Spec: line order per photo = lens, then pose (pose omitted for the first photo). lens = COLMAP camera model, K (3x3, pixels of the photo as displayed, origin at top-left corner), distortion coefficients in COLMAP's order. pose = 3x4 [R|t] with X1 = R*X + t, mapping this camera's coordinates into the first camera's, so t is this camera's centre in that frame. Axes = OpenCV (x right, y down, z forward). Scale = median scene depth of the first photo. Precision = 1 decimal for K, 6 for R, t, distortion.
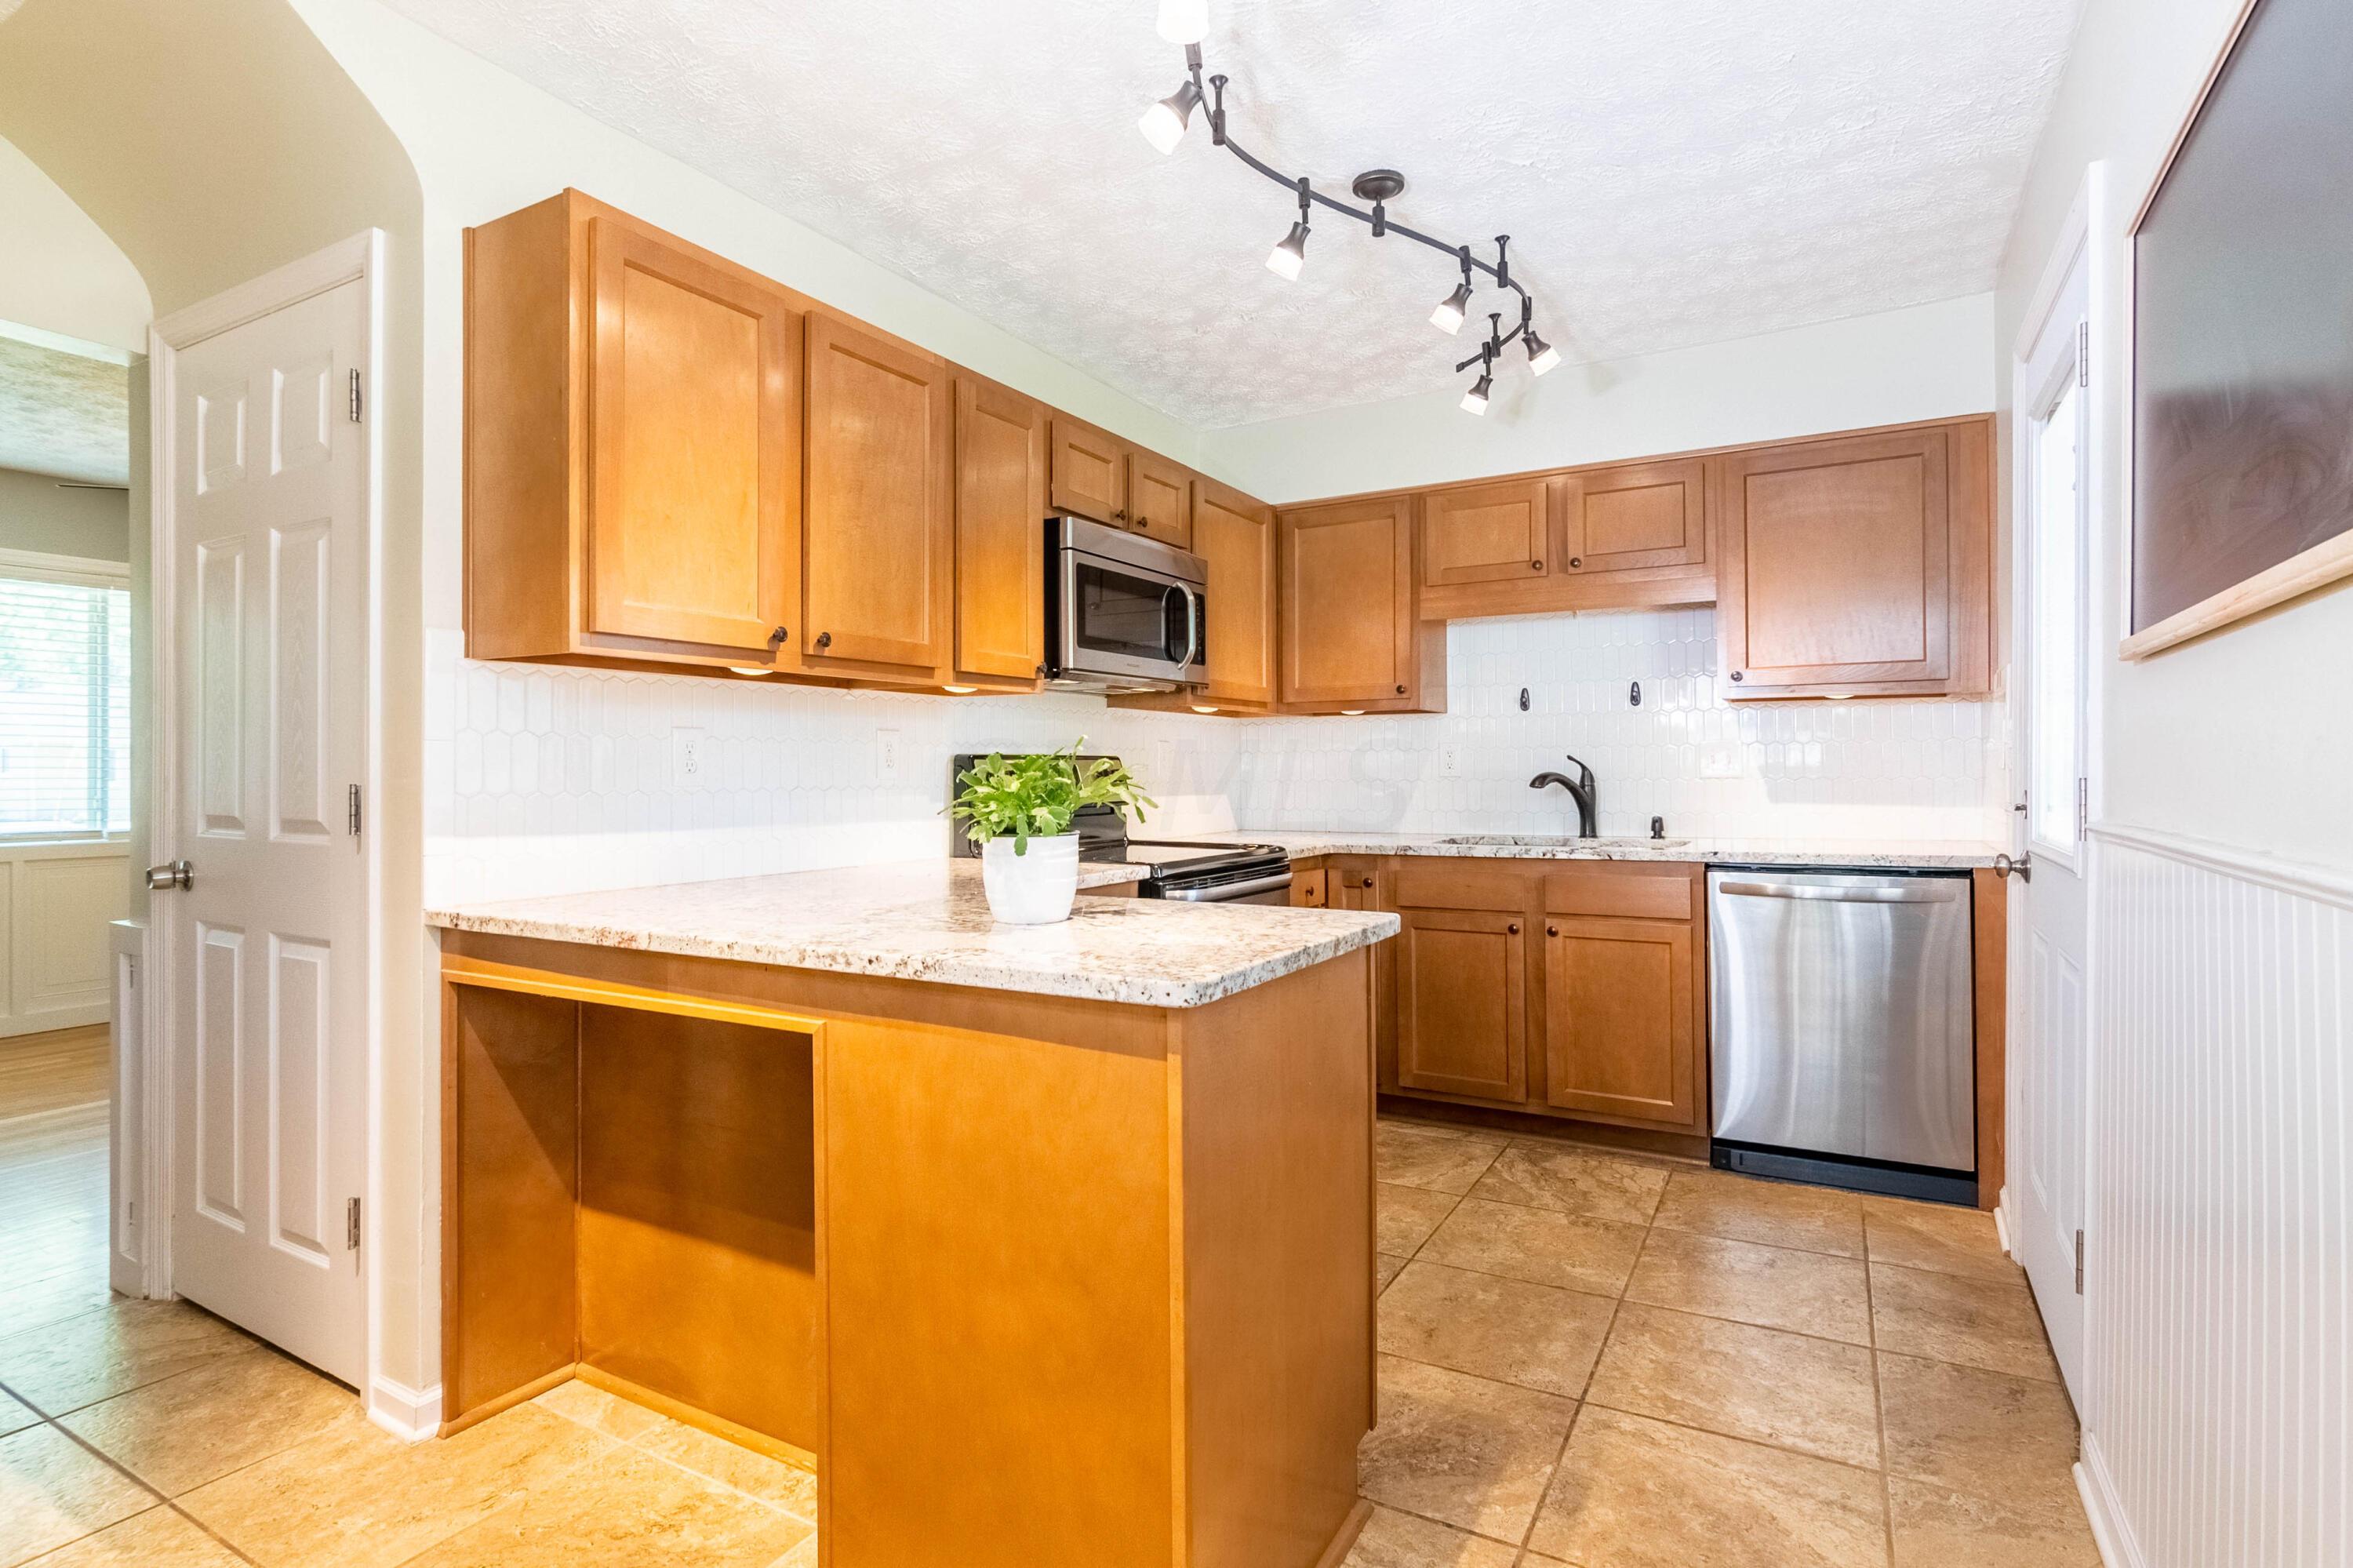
lens RADIAL K [[1163.7, 0, 1167.8], [0, 1163.7, 772.0], [0, 0, 1]] dist [-0.002908, 0.000348]
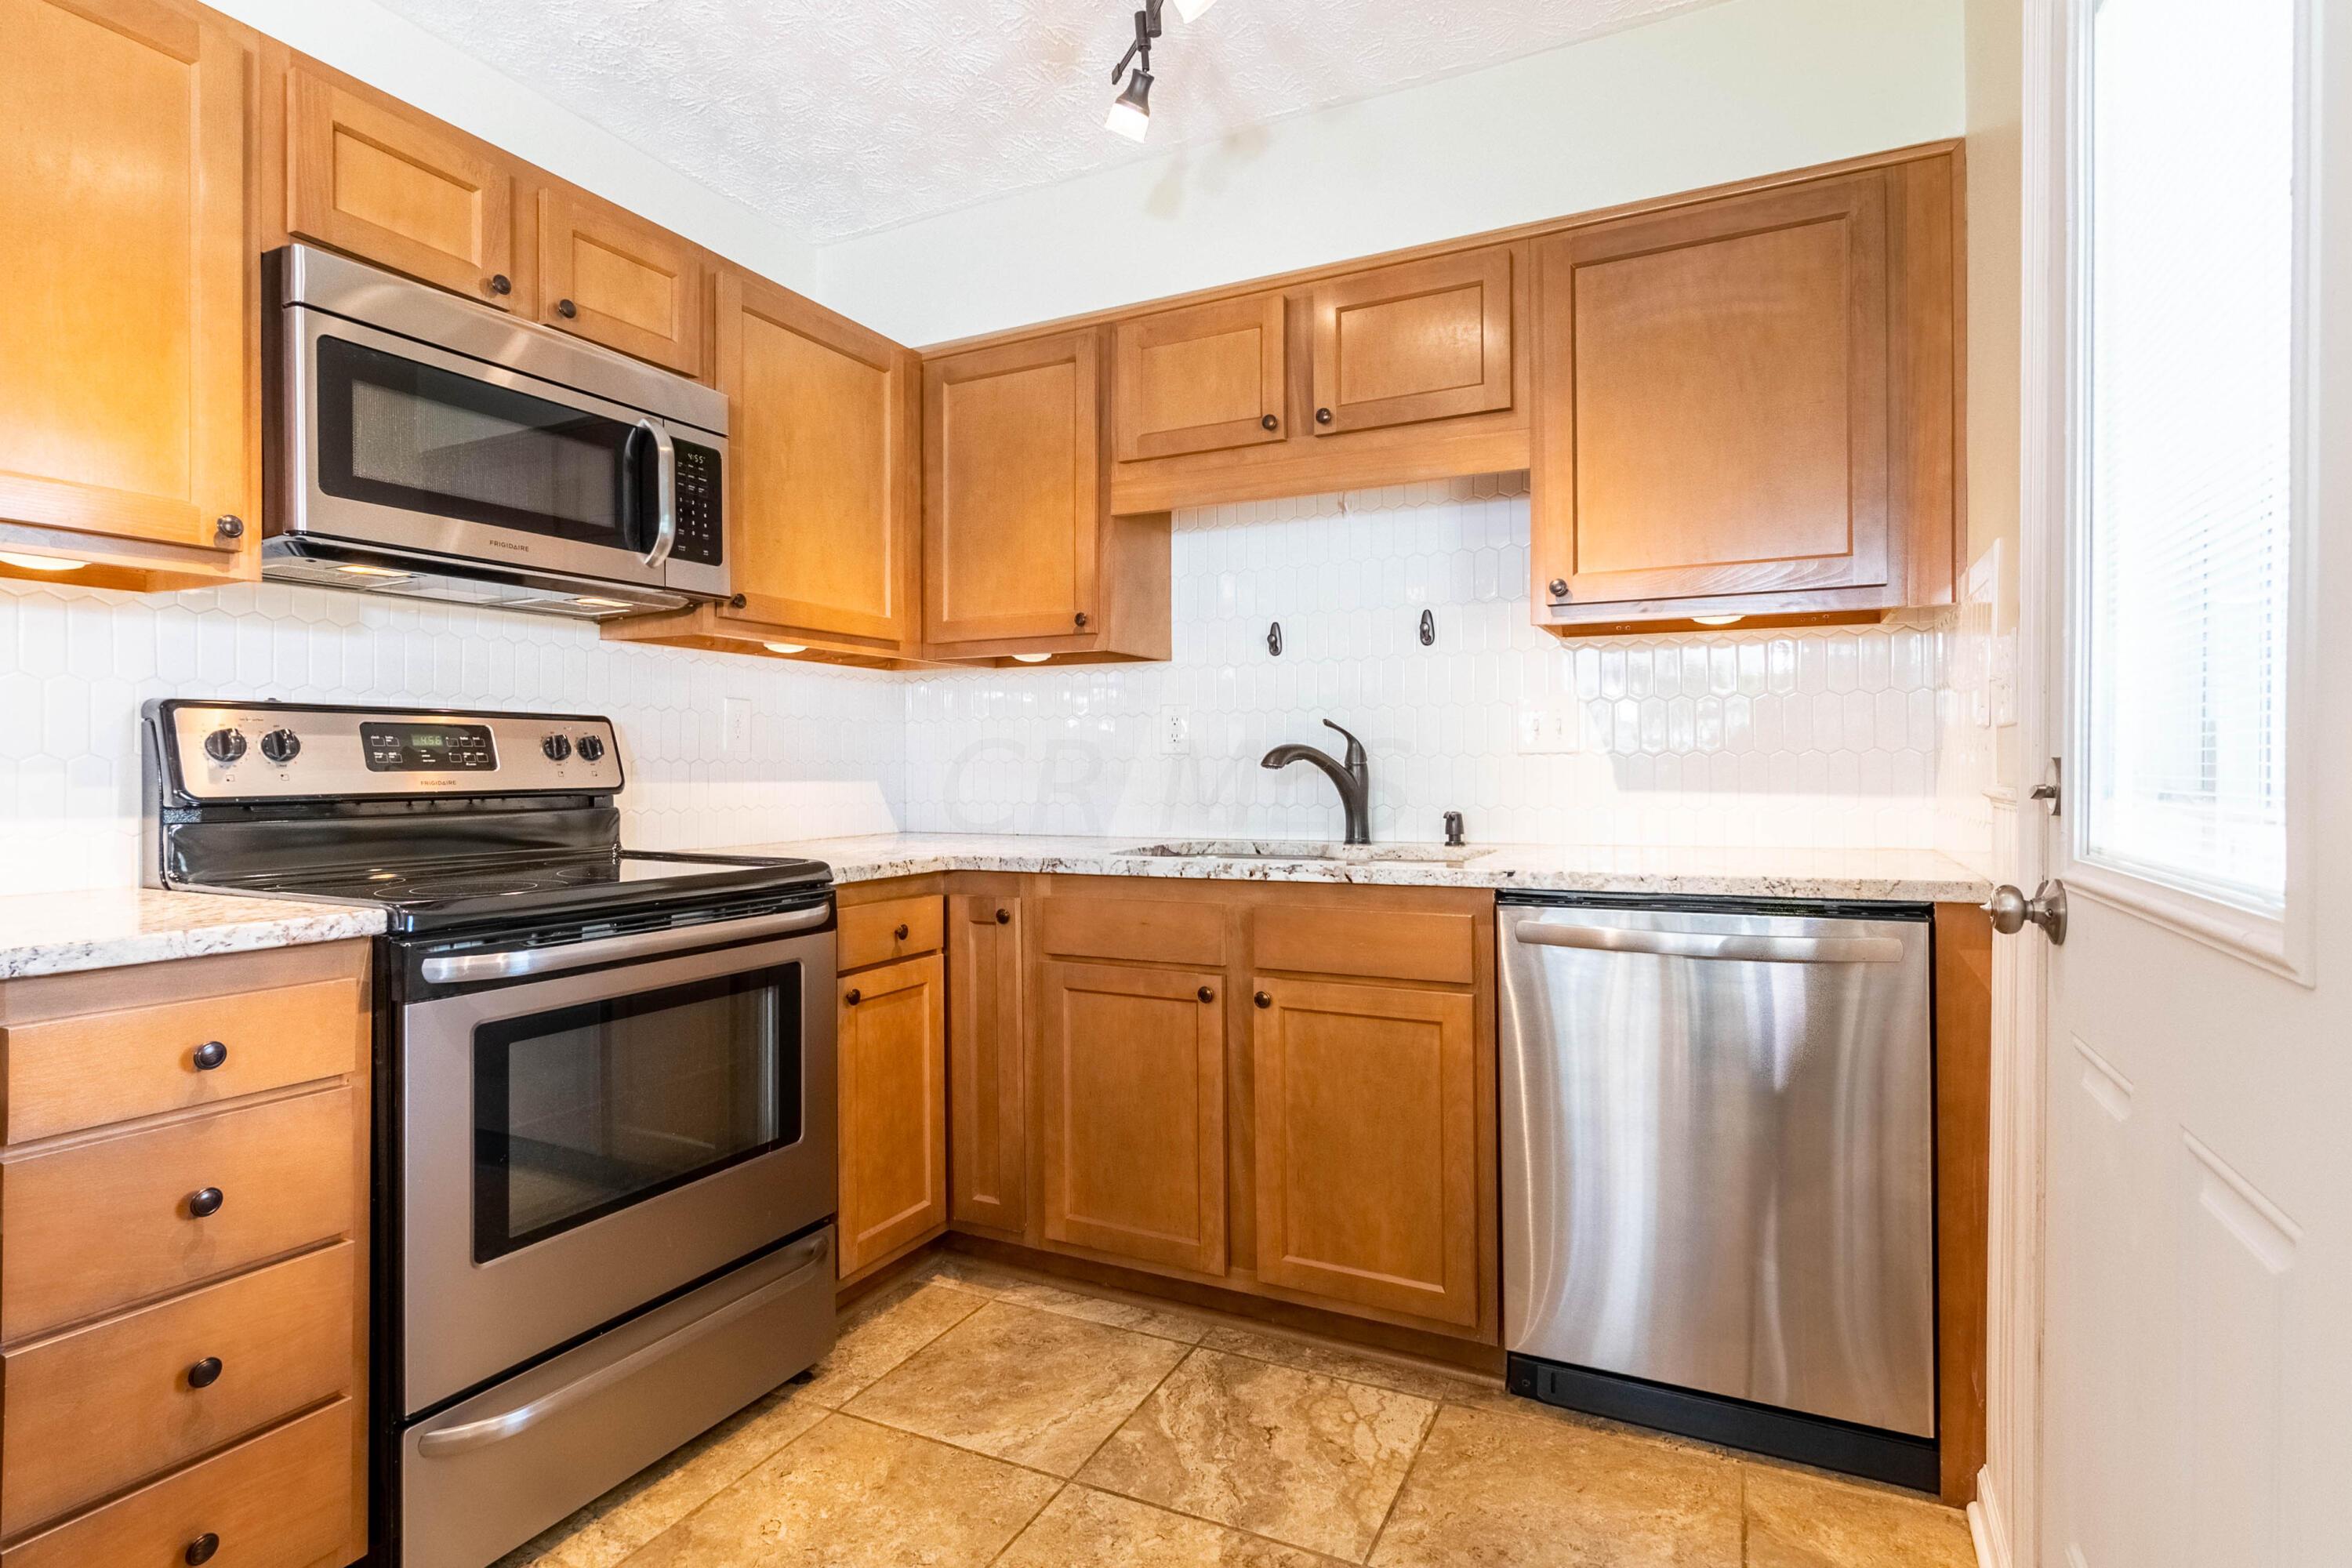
lens RADIAL K [[1163.1, 0, 1178.8], [0, 1163.1, 772.1], [0, 0, 1]] dist [-0.002908, 0.000348]
pose [[0.997880, 0.001948, 0.065046, 0.246468], [-0.002092, 0.999996, 0.002137, 0.016049], [-0.065041, -0.002269, 0.997880, 0.392118]]
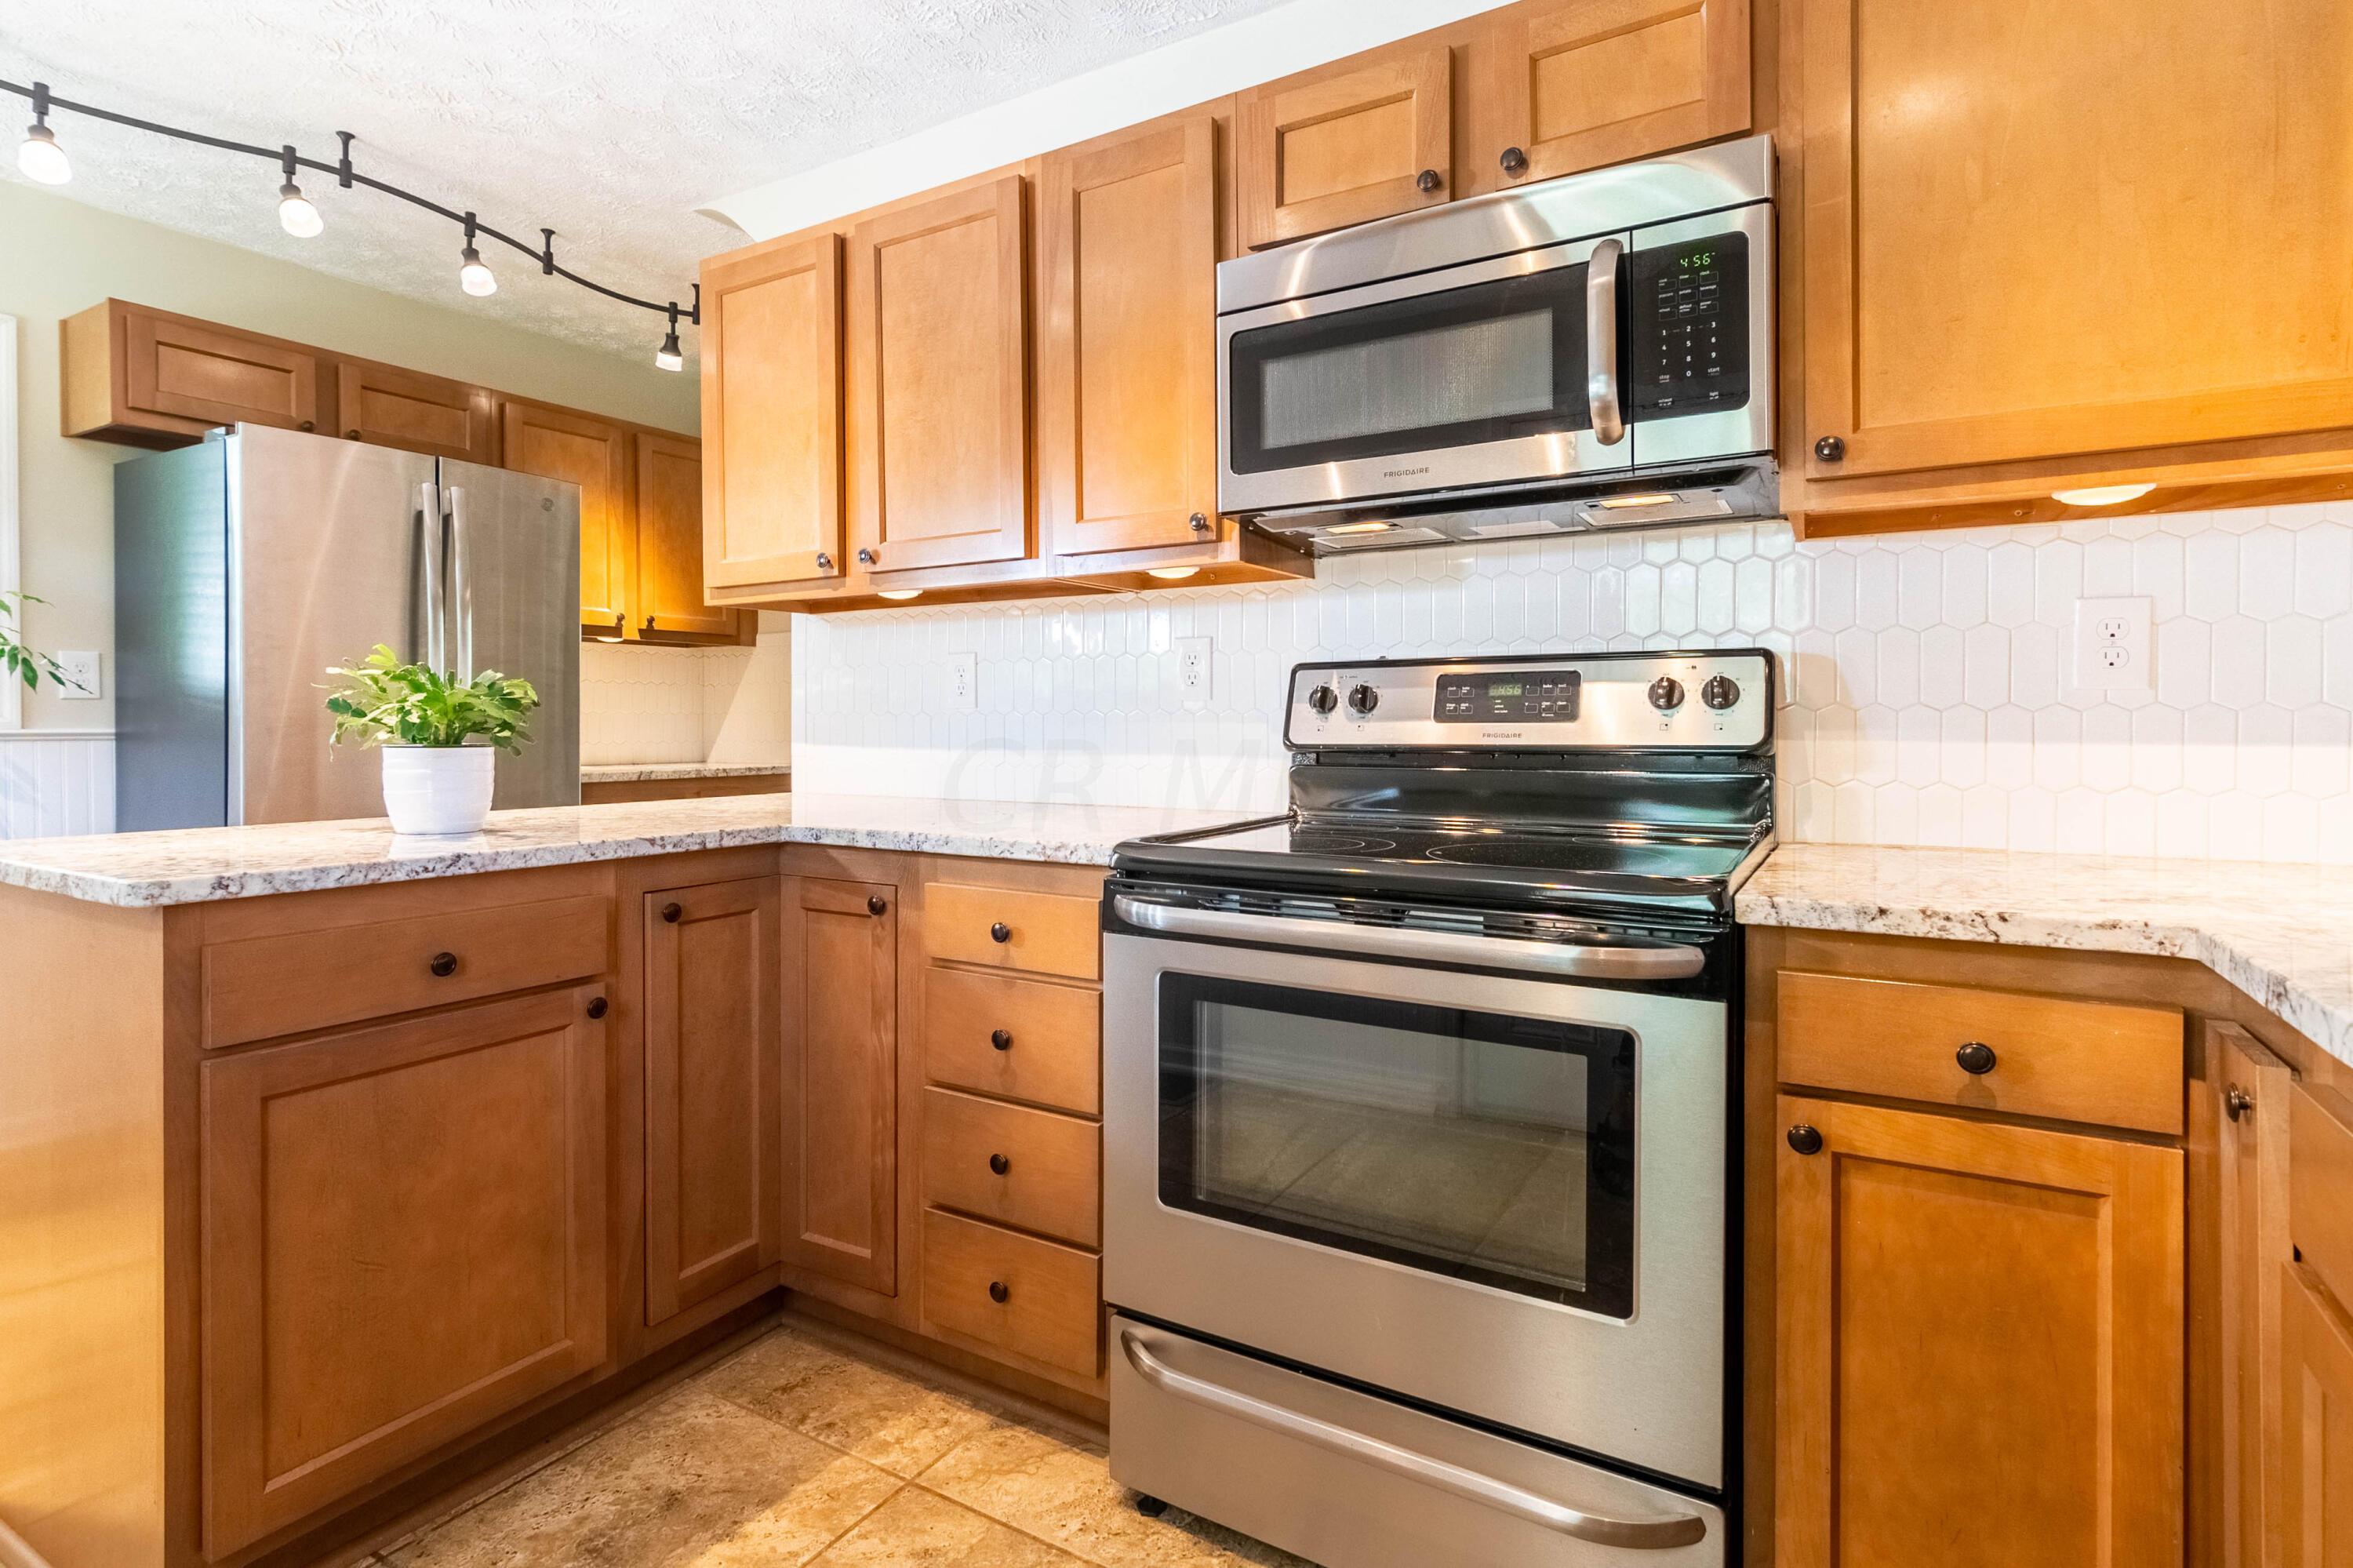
lens RADIAL K [[1163.7, 0, 1170.4], [0, 1163.7, 732.6], [0, 0, 1]] dist [-0.002908, 0.000348]
pose [[-0.015235, 0.012473, -0.999806, 0.467522], [-0.000648, 0.999922, 0.012484, 0.015496], [0.999884, 0.000838, -0.015226, 0.874740]]
